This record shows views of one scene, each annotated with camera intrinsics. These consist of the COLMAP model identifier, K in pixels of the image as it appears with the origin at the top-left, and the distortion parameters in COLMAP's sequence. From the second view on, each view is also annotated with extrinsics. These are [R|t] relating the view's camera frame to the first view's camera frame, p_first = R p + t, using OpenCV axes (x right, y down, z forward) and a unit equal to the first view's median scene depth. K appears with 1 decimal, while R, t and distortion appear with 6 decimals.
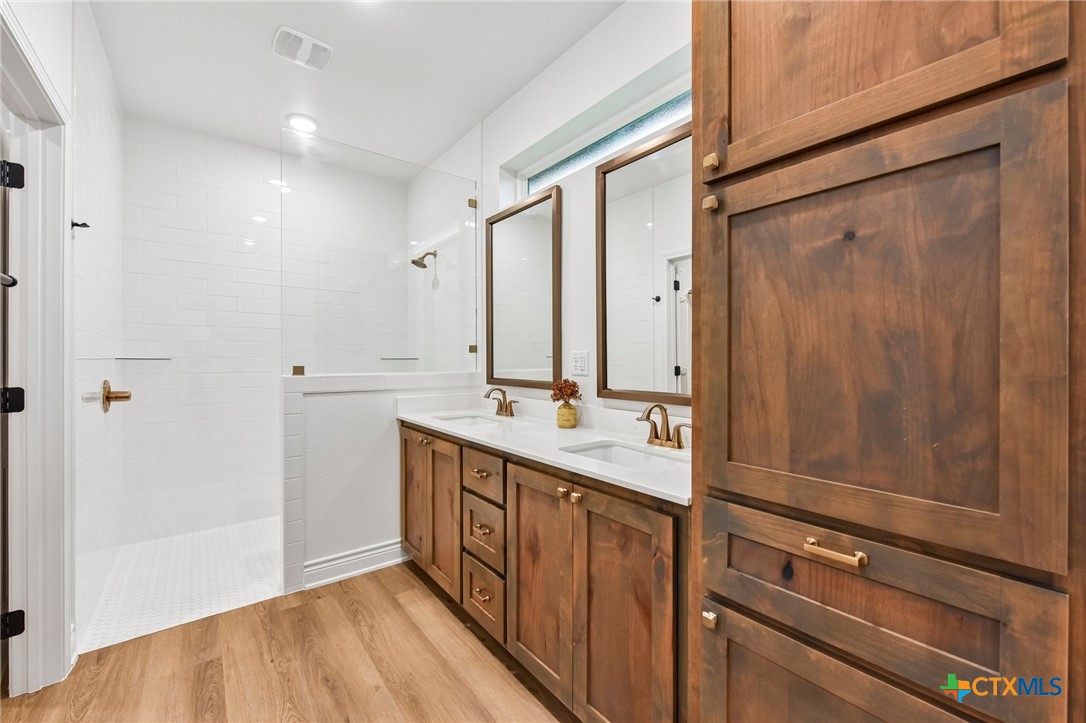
lens RADIAL K [[432.3, 0, 549.1], [0, 432.3, 359.0], [0, 0, 1]] dist [0.000890, -0.000642]
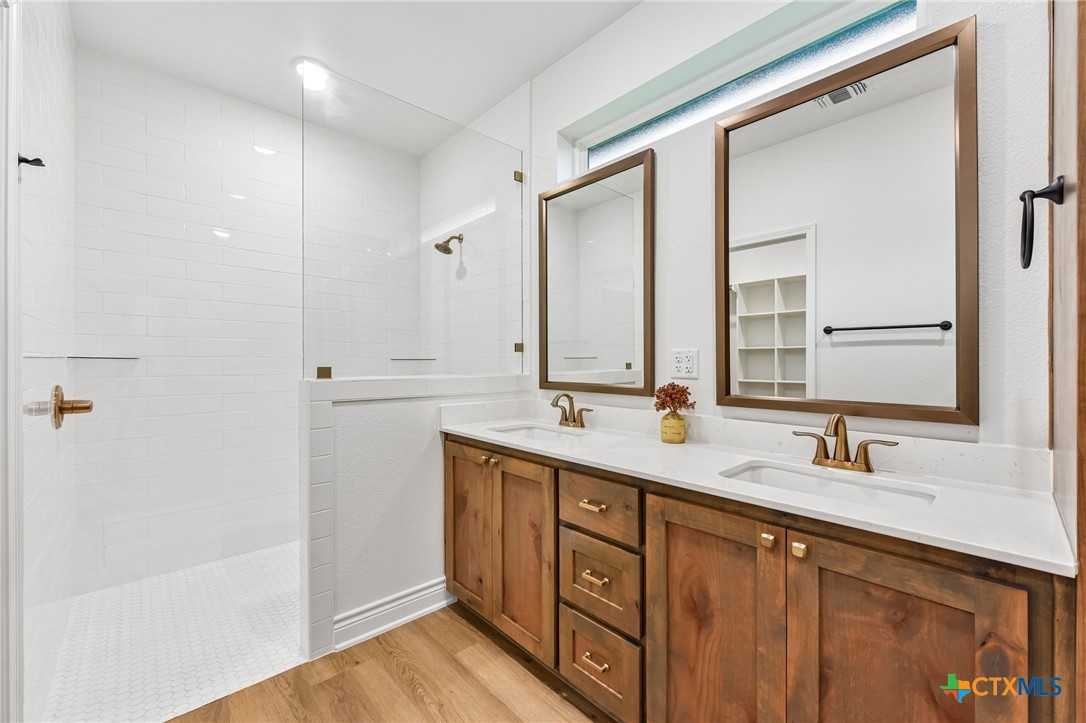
lens RADIAL K [[434.0, 0, 549.4], [0, 434.0, 363.3], [0, 0, 1]] dist [0.000679, -0.000324]
pose [[0.996807, 0.001805, 0.079833, -0.282063], [-0.002130, 0.999990, 0.003992, 0.006689], [-0.079825, -0.004149, 0.996800, 0.217043]]
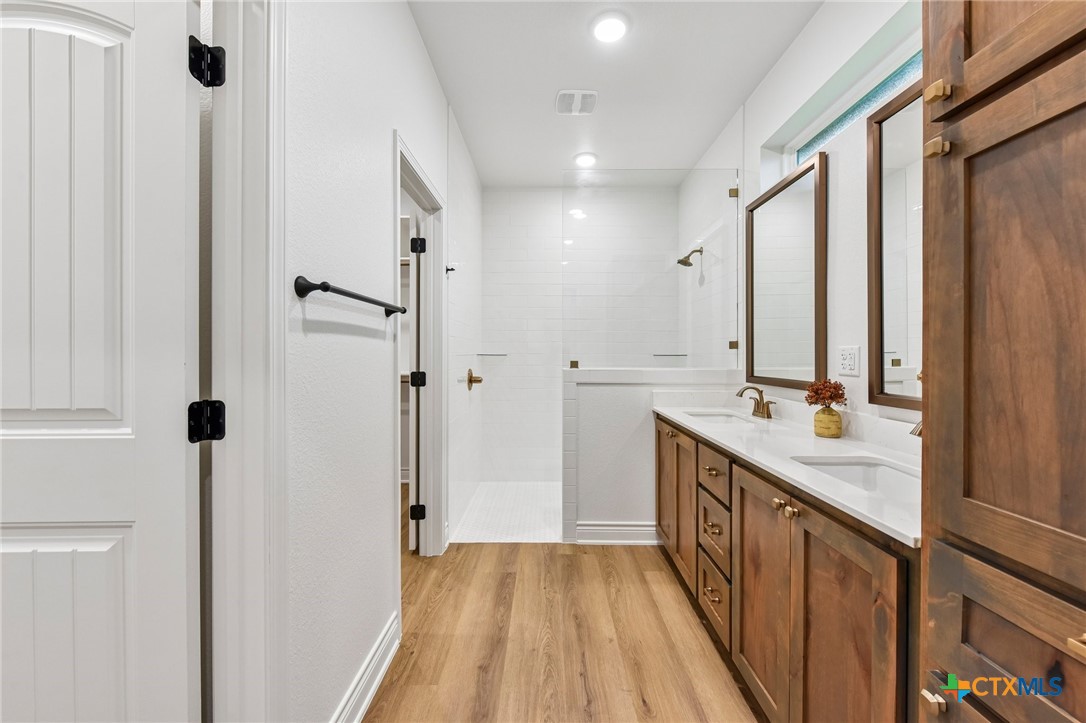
lens RADIAL K [[430.5, 0, 549.1], [0, 430.5, 356.2], [0, 0, 1]] dist [0.001841, -0.002974]
pose [[0.780562, 0.003410, -0.625070, 0.154816], [-0.002287, 0.999994, 0.002600, -0.000004], [0.625075, -0.000600, 0.780565, 0.000862]]
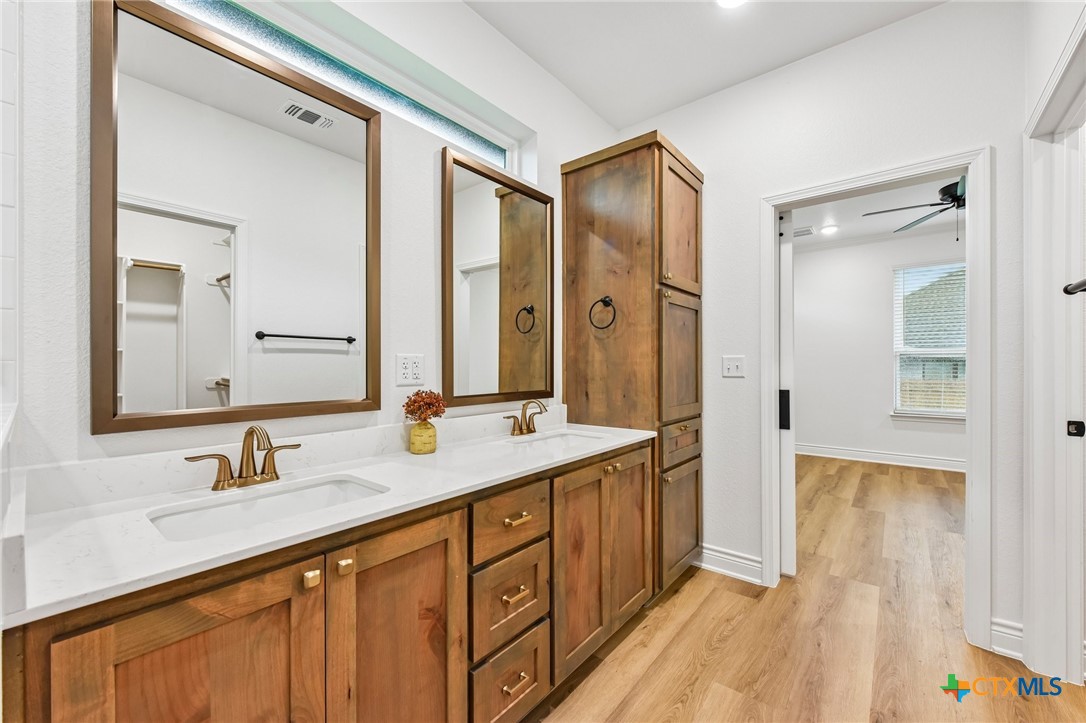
lens RADIAL K [[431.4, 0, 536.1], [0, 431.4, 366.2], [0, 0, 1]] dist [0.002774, 0.000101]
pose [[-0.196024, 0.000861, 0.980599, -0.830551], [0.003530, 0.999994, -0.000173, 0.004462], [-0.980593, 0.003428, -0.196025, 1.038346]]
